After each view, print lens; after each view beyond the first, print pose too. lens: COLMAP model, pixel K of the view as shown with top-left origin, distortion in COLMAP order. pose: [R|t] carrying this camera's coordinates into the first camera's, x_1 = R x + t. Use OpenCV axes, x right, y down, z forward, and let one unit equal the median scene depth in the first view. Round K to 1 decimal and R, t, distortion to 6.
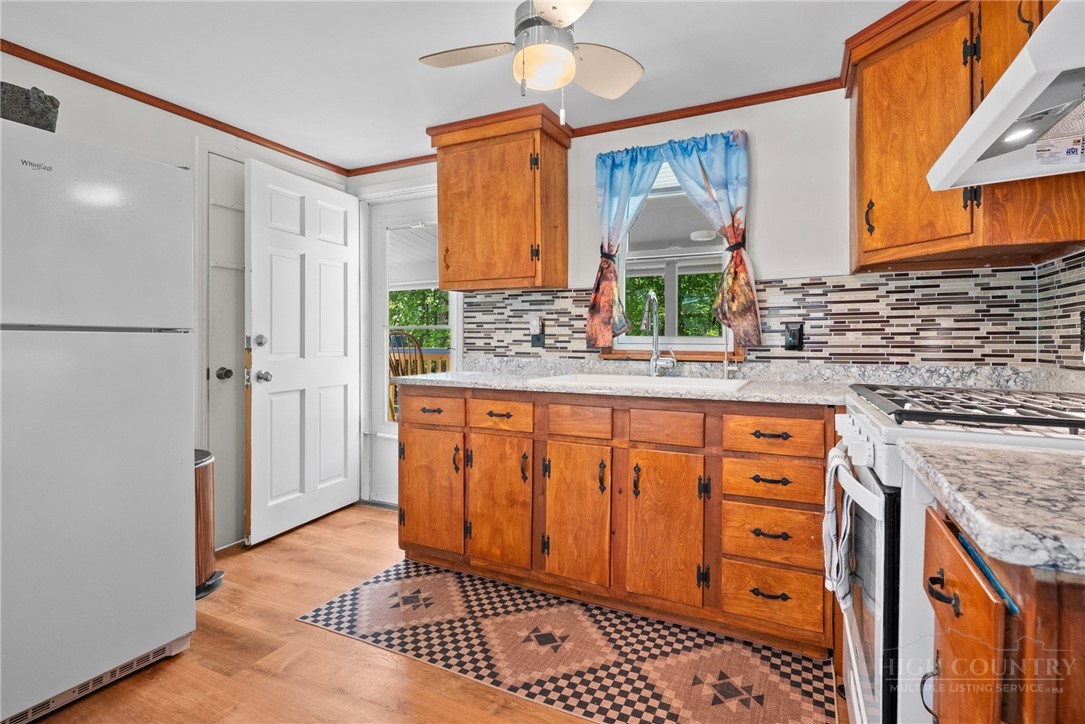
lens RADIAL K [[527.2, 0, 542.4], [0, 527.2, 351.9], [0, 0, 1]] dist [0.002670, -0.002724]
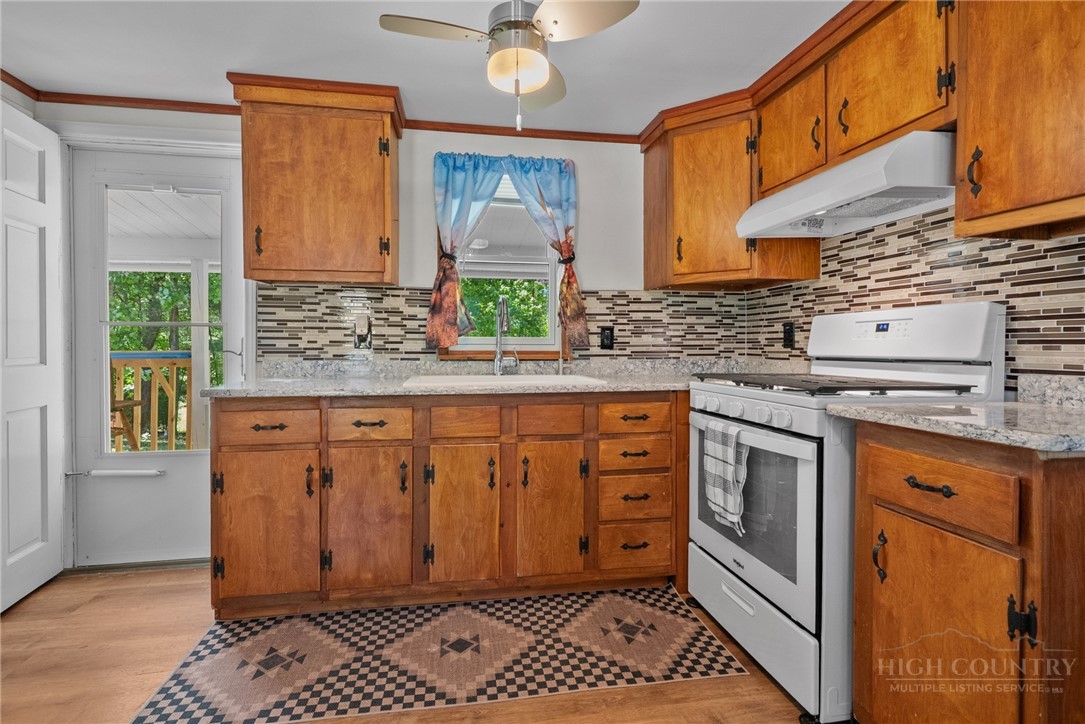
lens RADIAL K [[527.2, 0, 537.1], [0, 527.2, 357.8], [0, 0, 1]] dist [0.002670, -0.002724]
pose [[0.808944, -0.018079, 0.587607, -0.386776], [0.012738, 0.999831, 0.013225, -0.001709], [-0.587747, -0.003214, 0.809038, 0.107213]]
